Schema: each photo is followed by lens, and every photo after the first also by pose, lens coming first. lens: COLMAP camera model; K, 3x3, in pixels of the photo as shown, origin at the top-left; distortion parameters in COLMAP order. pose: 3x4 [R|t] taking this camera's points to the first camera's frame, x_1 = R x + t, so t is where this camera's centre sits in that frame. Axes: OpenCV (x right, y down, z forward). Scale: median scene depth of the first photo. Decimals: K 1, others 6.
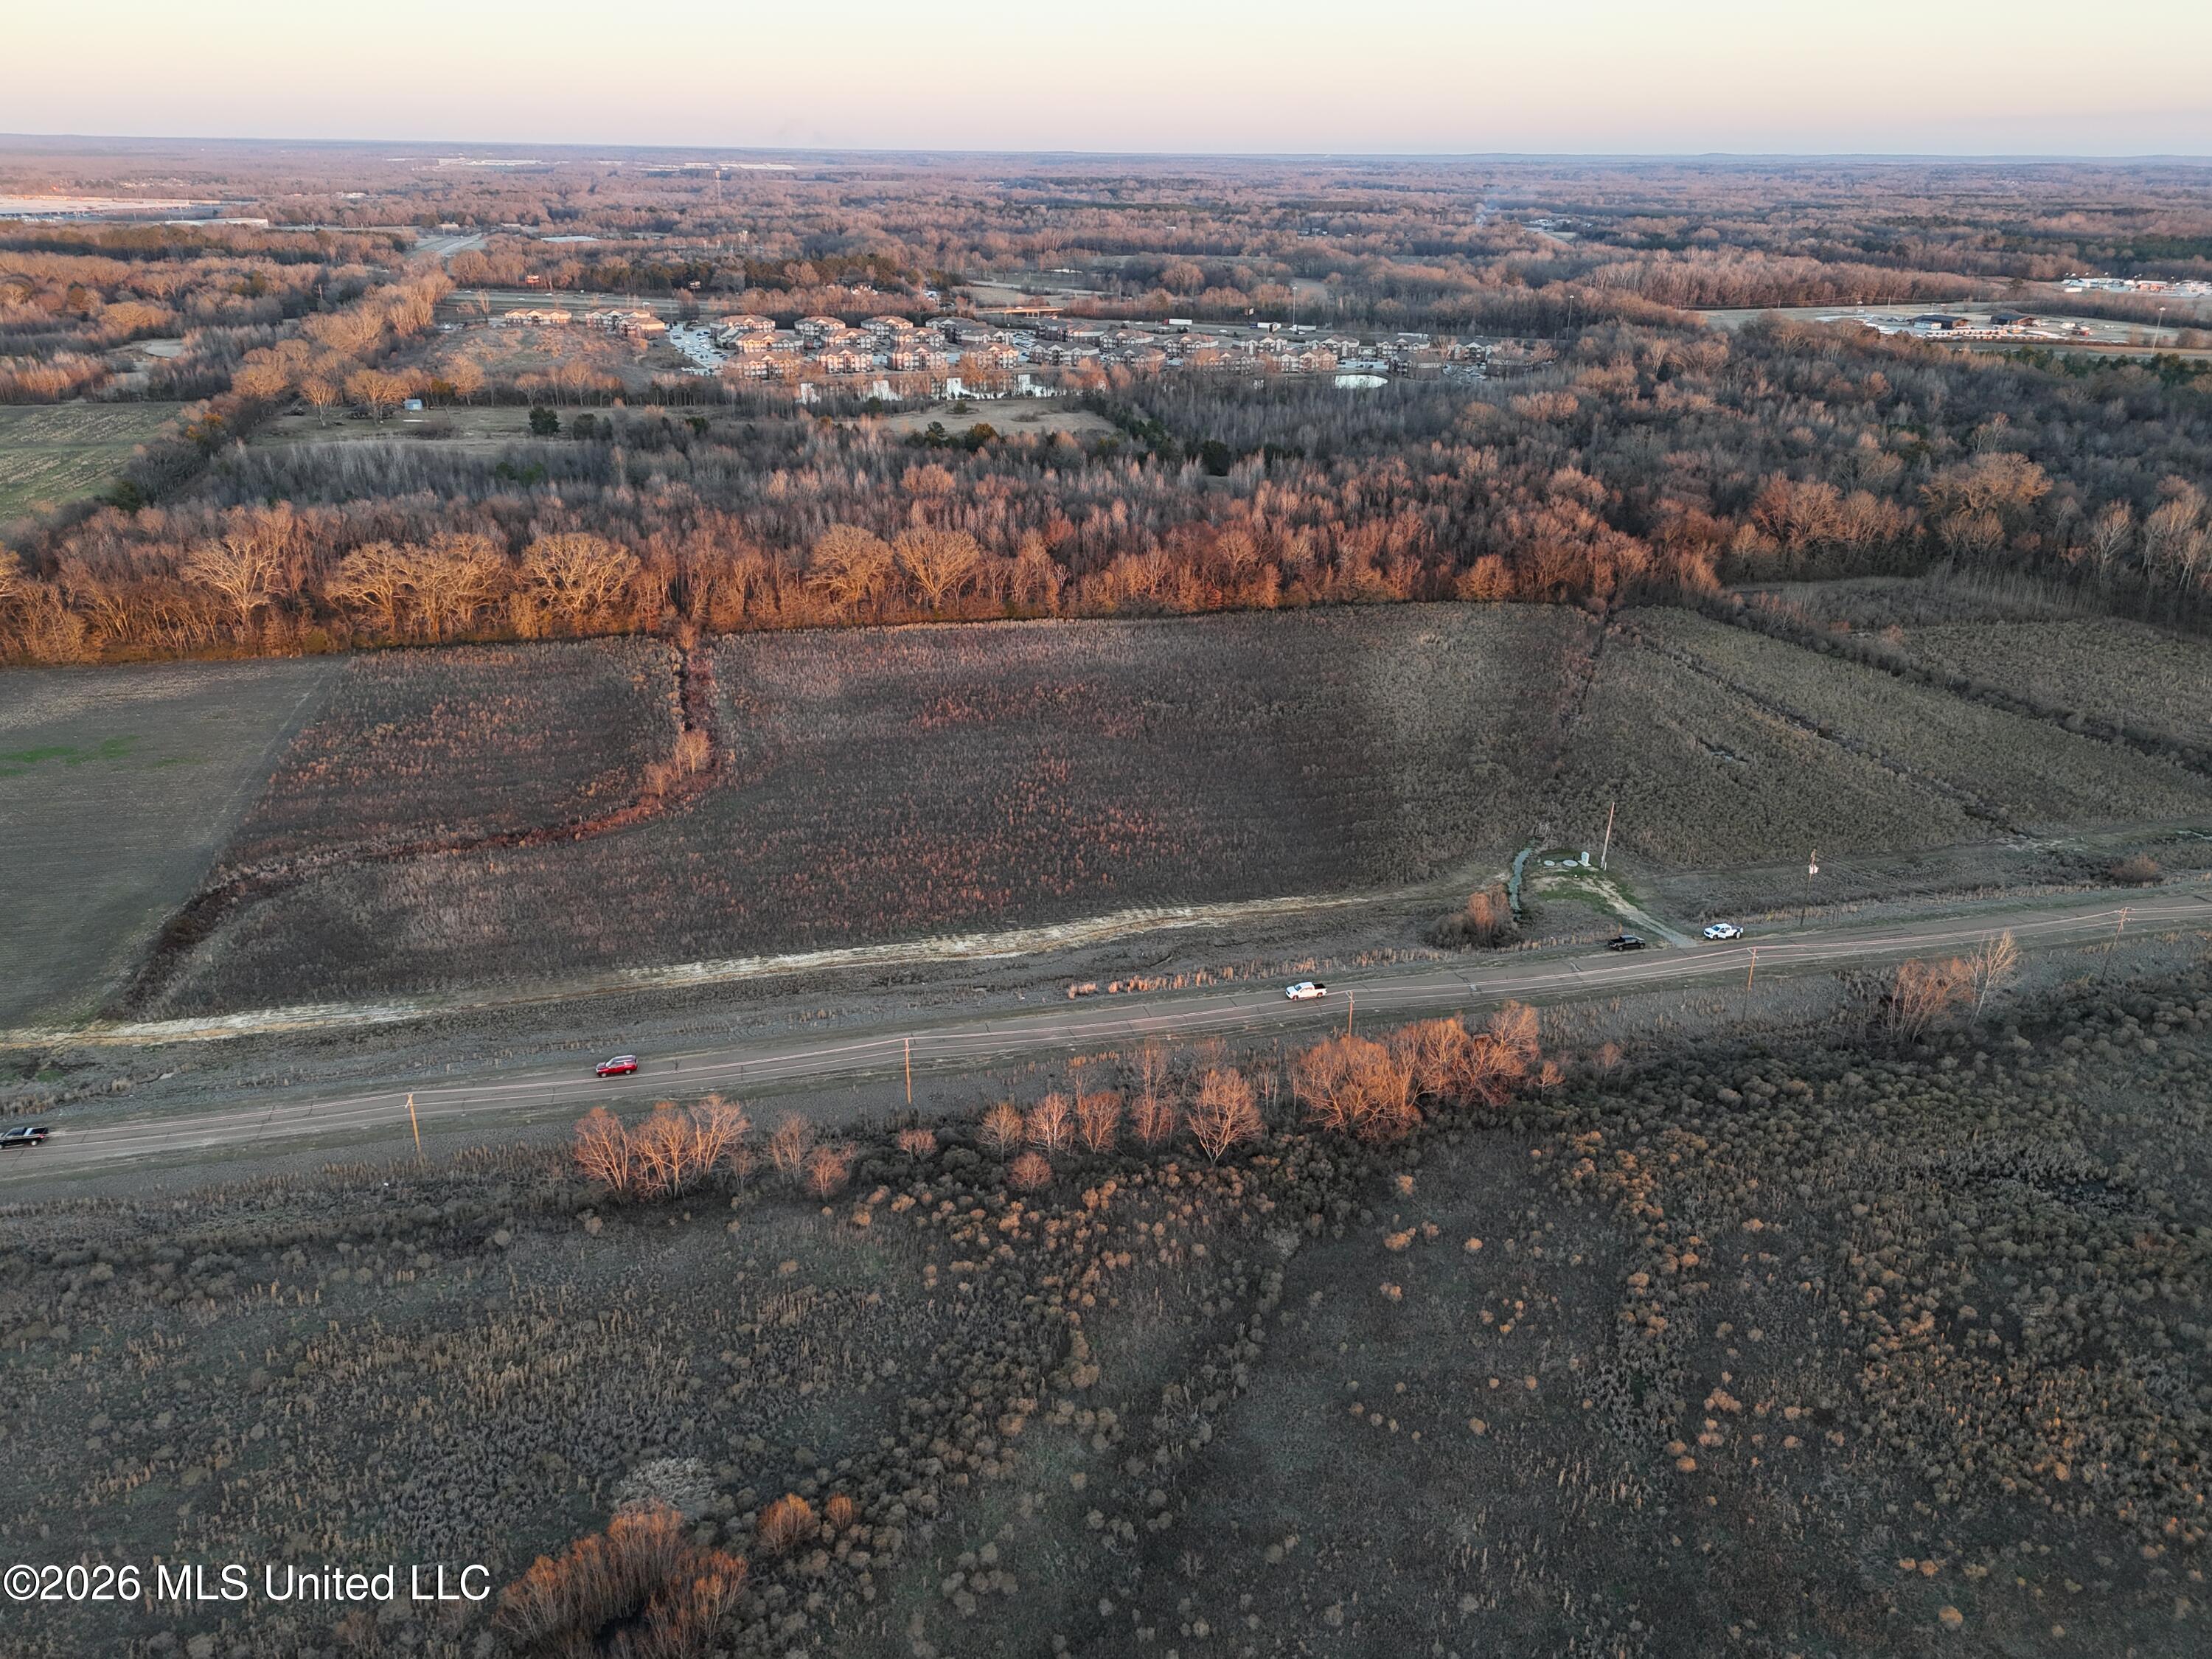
lens RADIAL K [[1620.1, 0, 1103.6], [0, 1620.1, 835.2], [0, 0, 1]] dist [0.077675, -0.071054]
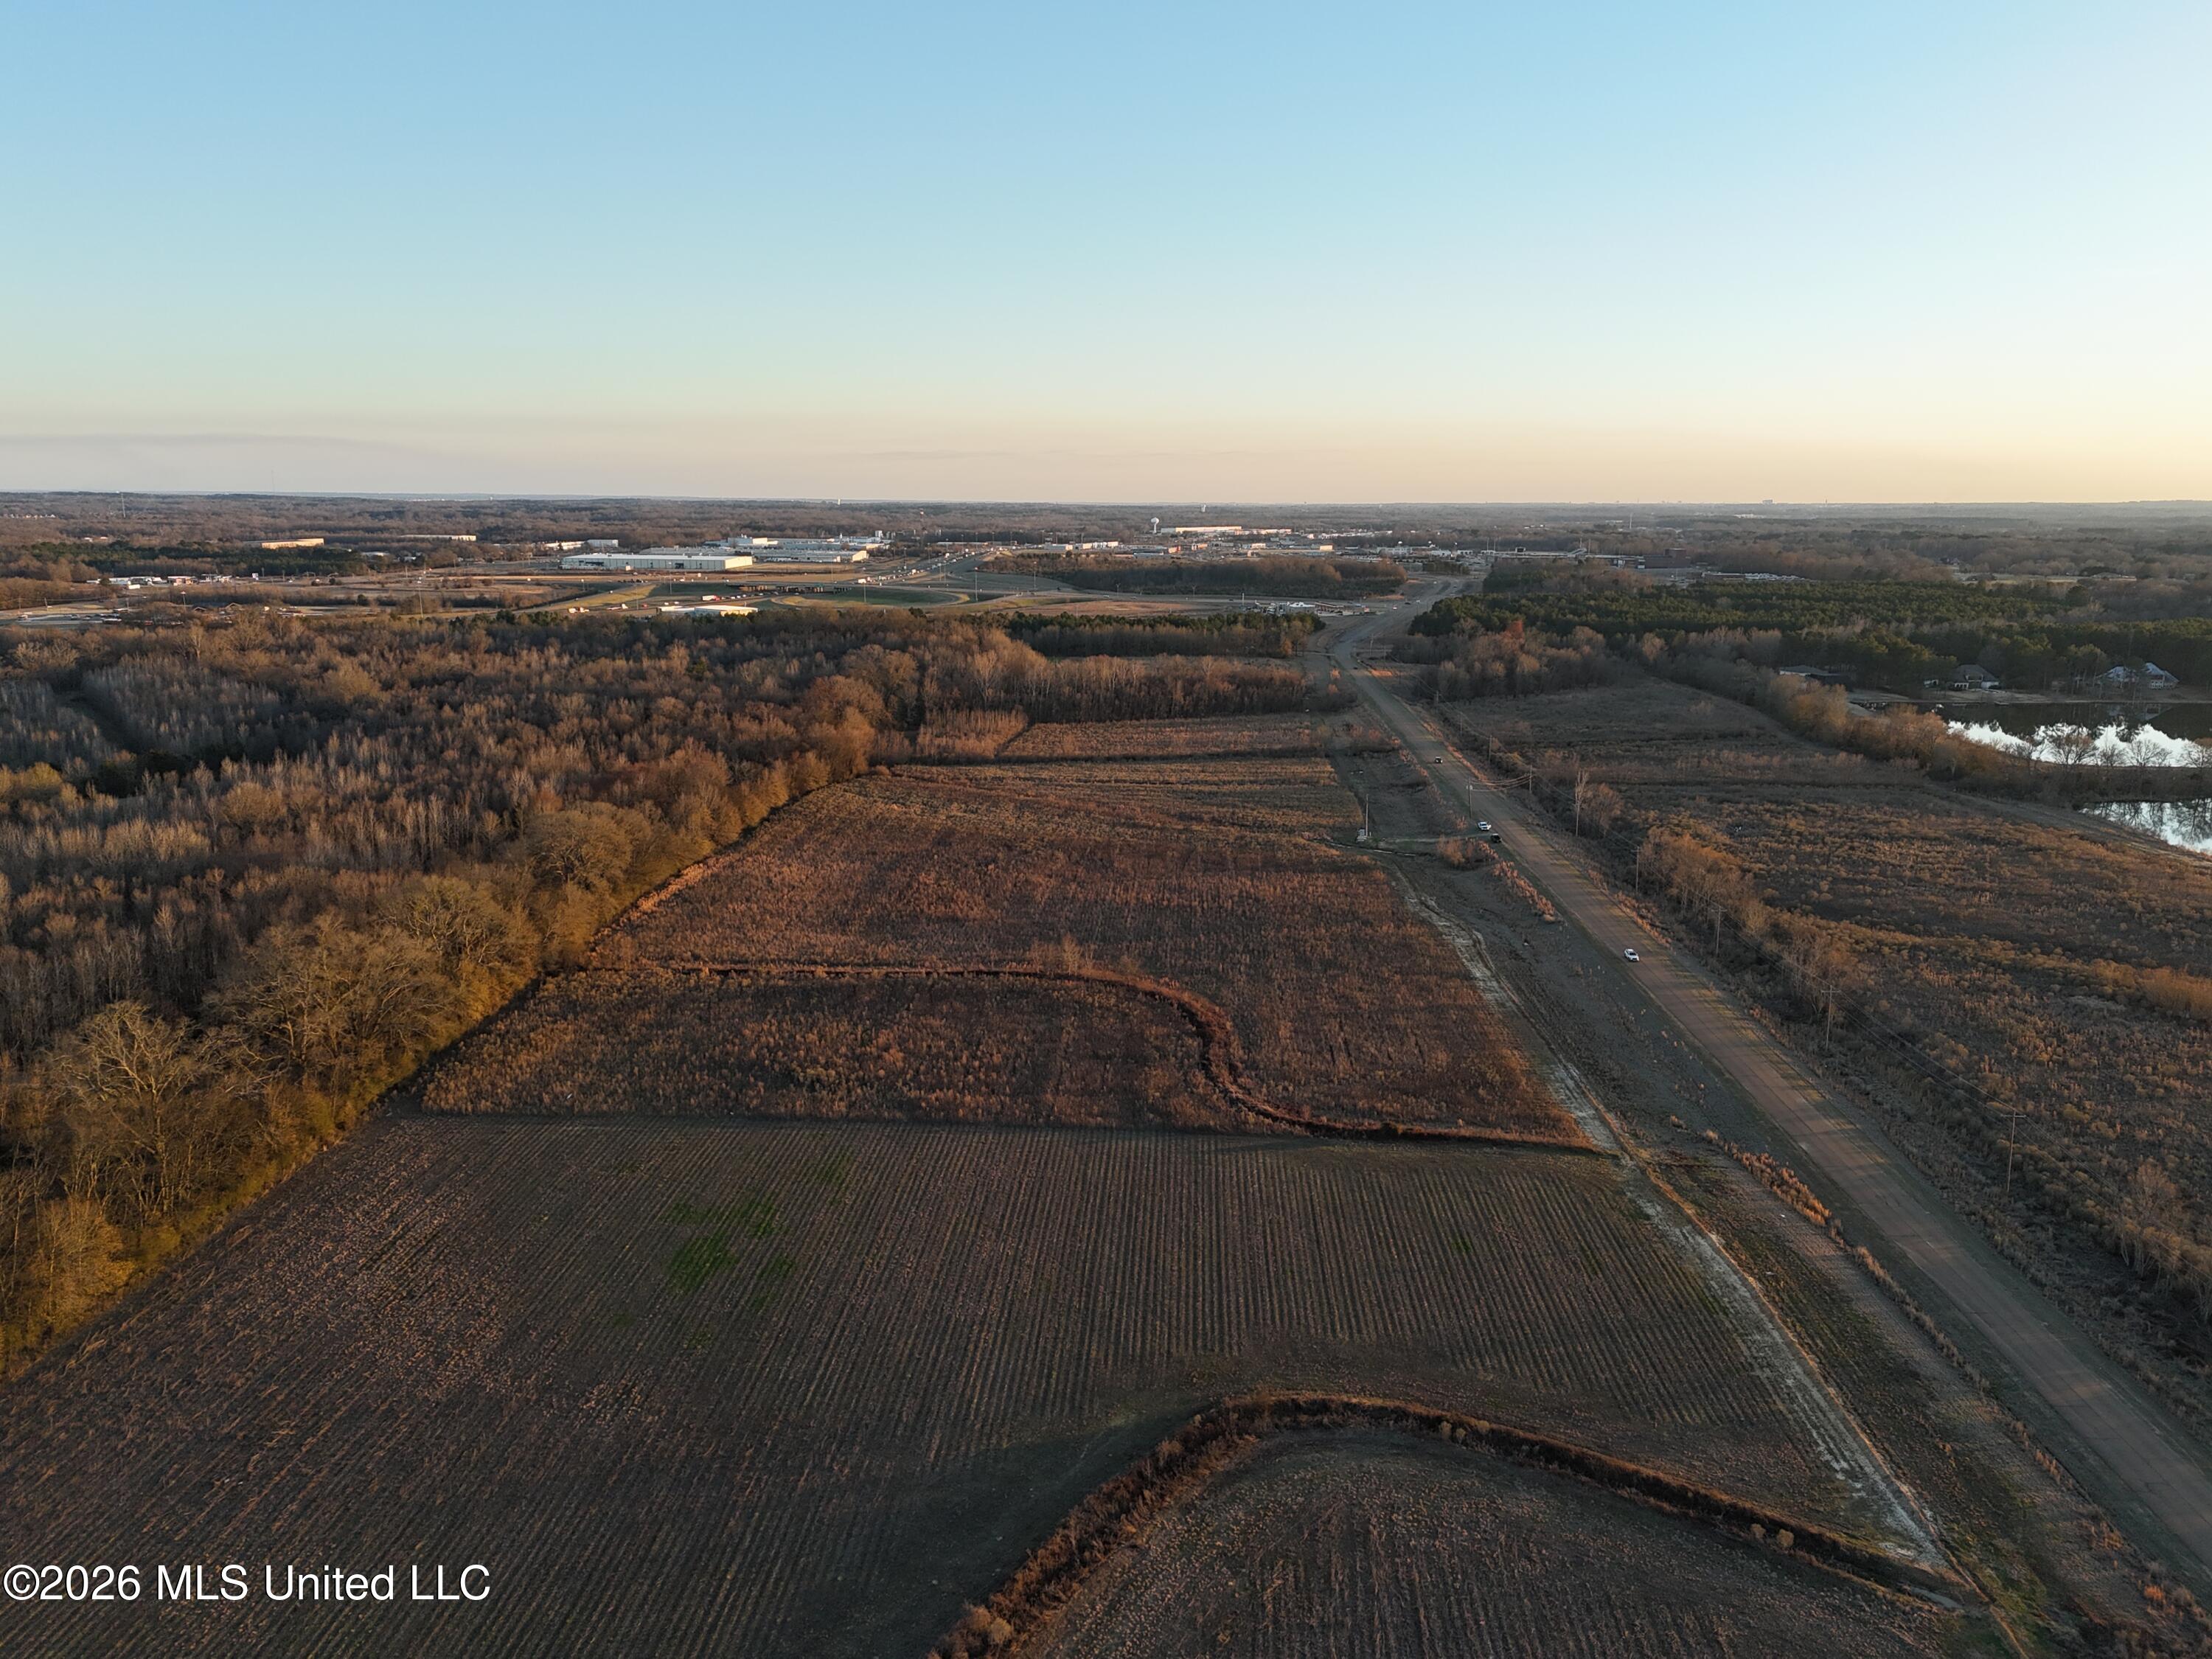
lens RADIAL K [[1620.1, 0, 1106.2], [0, 1620.1, 838.1], [0, 0, 1]] dist [0.077675, -0.071054]
pose [[0.293941, -0.205590, 0.933451, -0.876151], [0.369973, 0.924940, 0.087212, -0.147879], [-0.881316, 0.319717, 0.347941, 0.461506]]
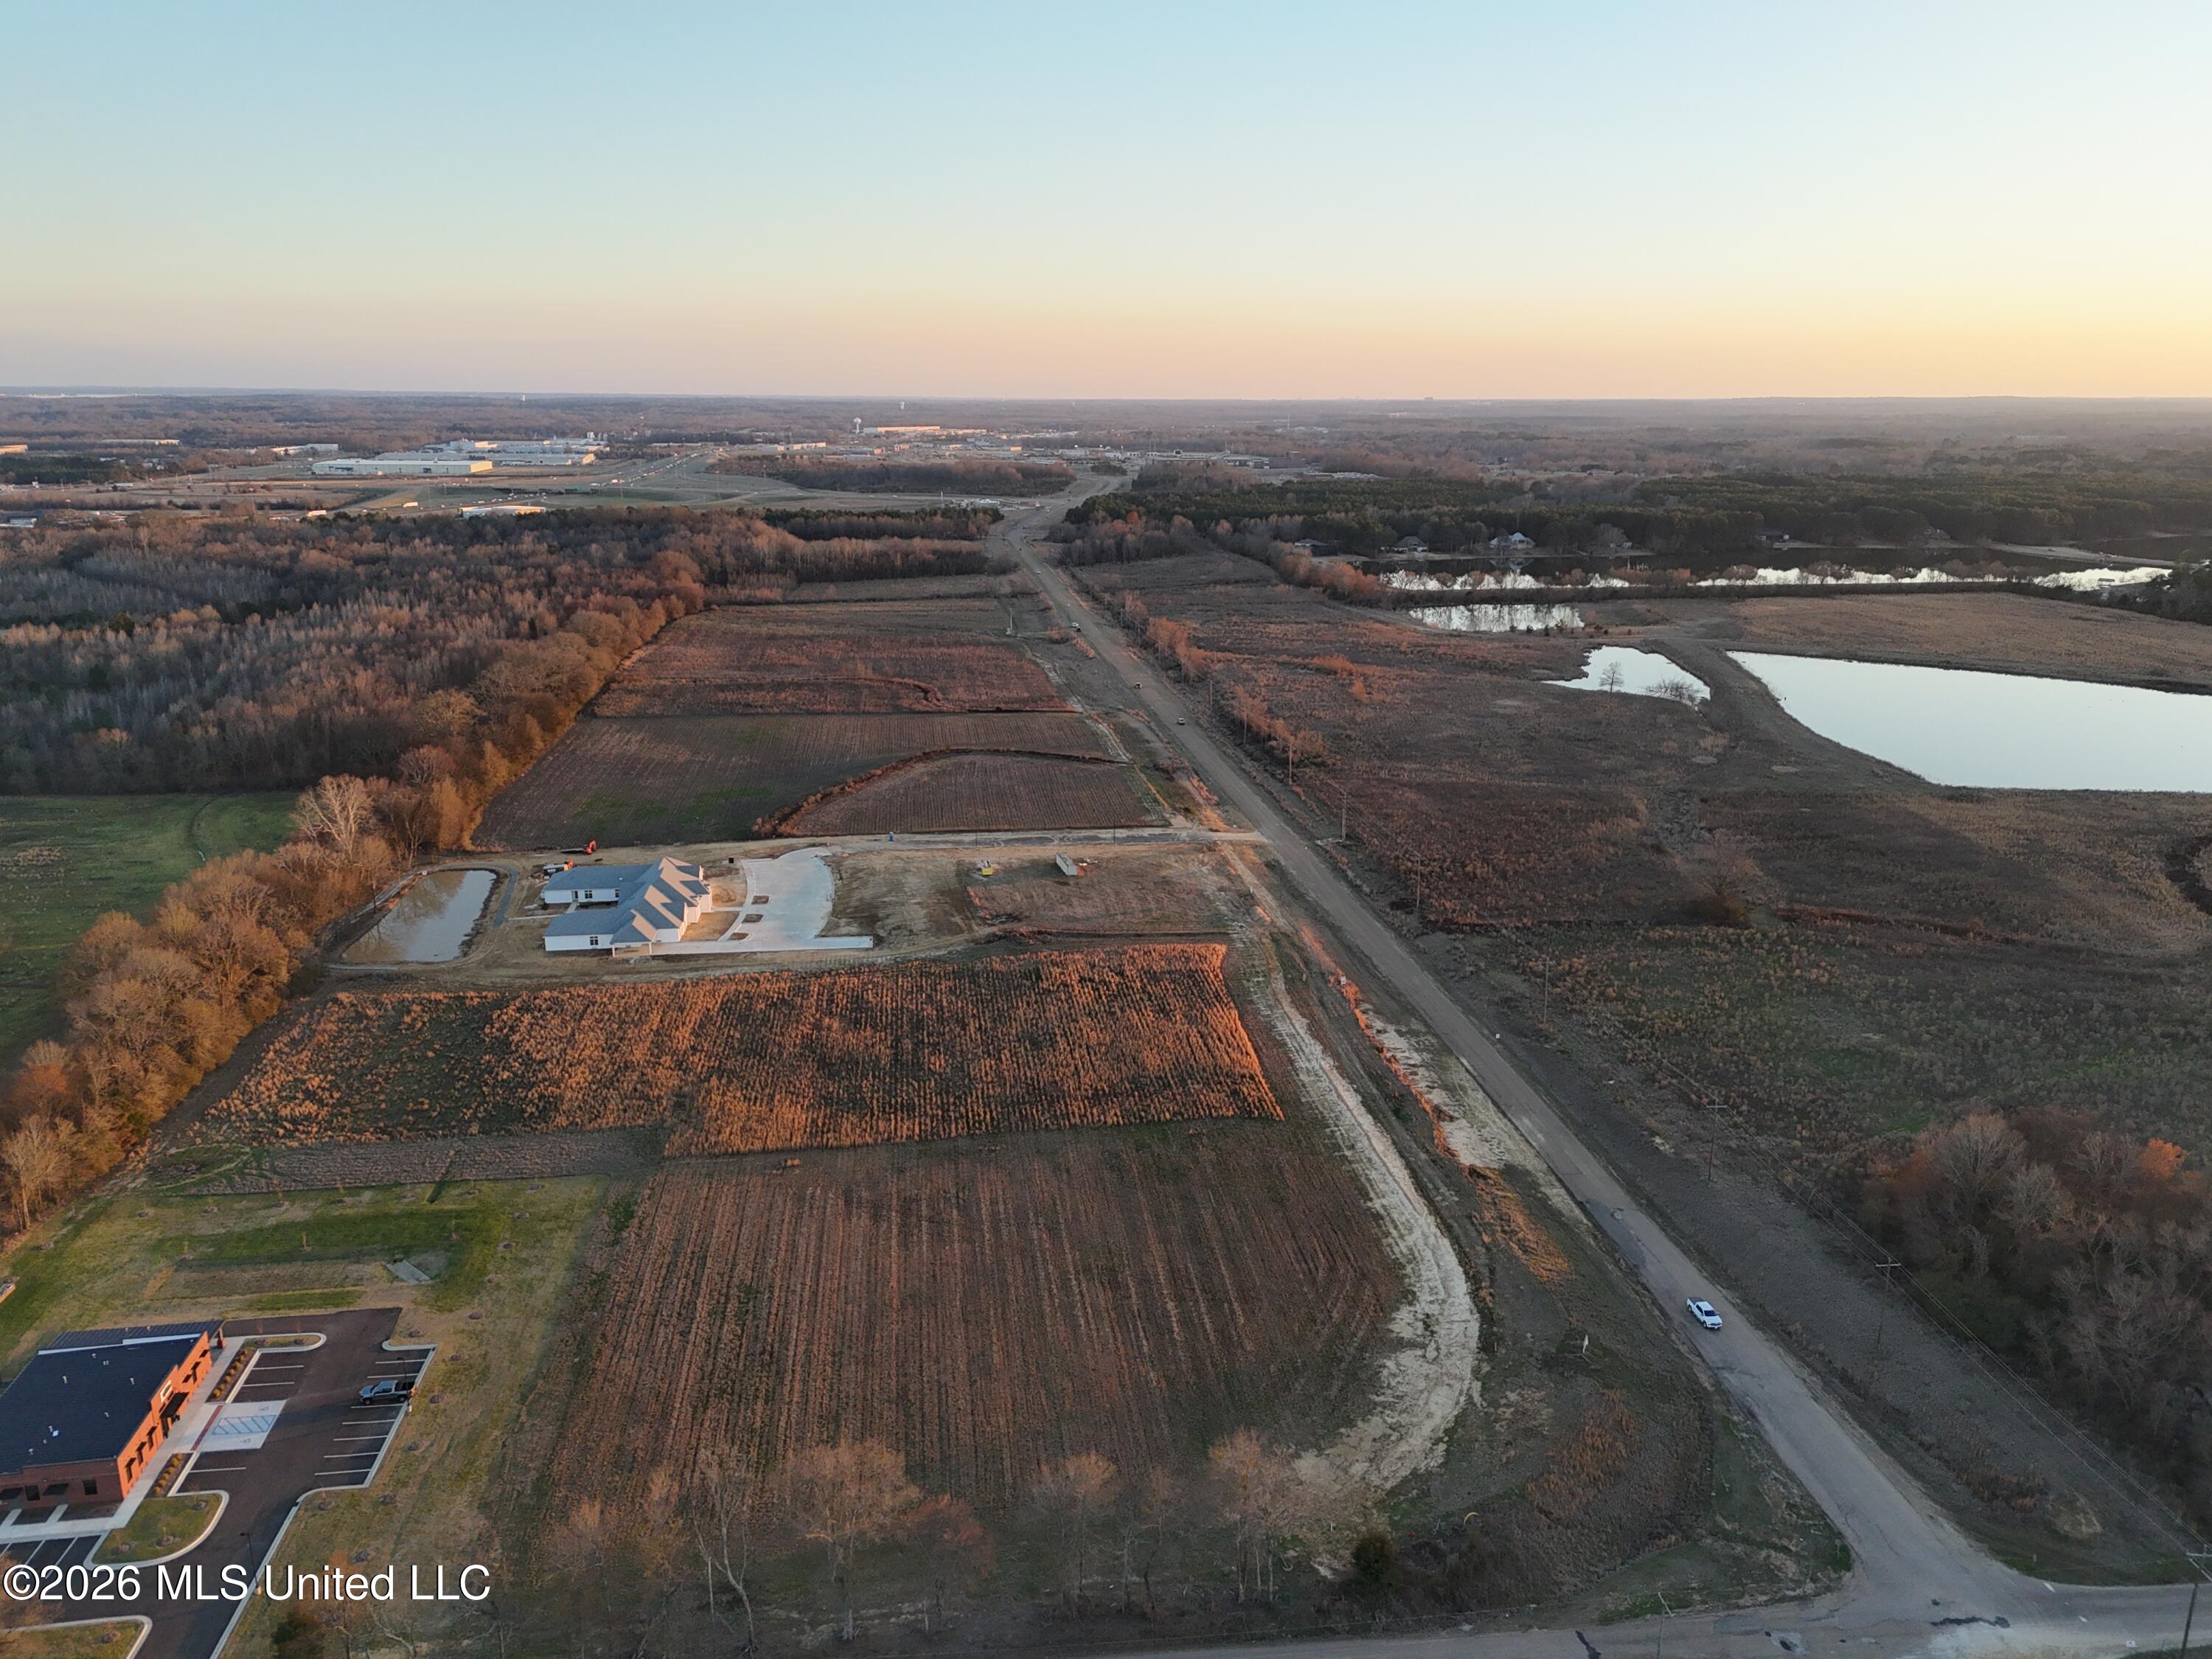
lens RADIAL K [[1620.1, 0, 1110.3], [0, 1620.1, 833.4], [0, 0, 1]] dist [0.077675, -0.071054]
pose [[0.116024, -0.270067, 0.955825, -1.748015], [0.383505, 0.899879, 0.207707, -0.130303], [-0.916222, 0.342464, 0.207980, 0.248597]]
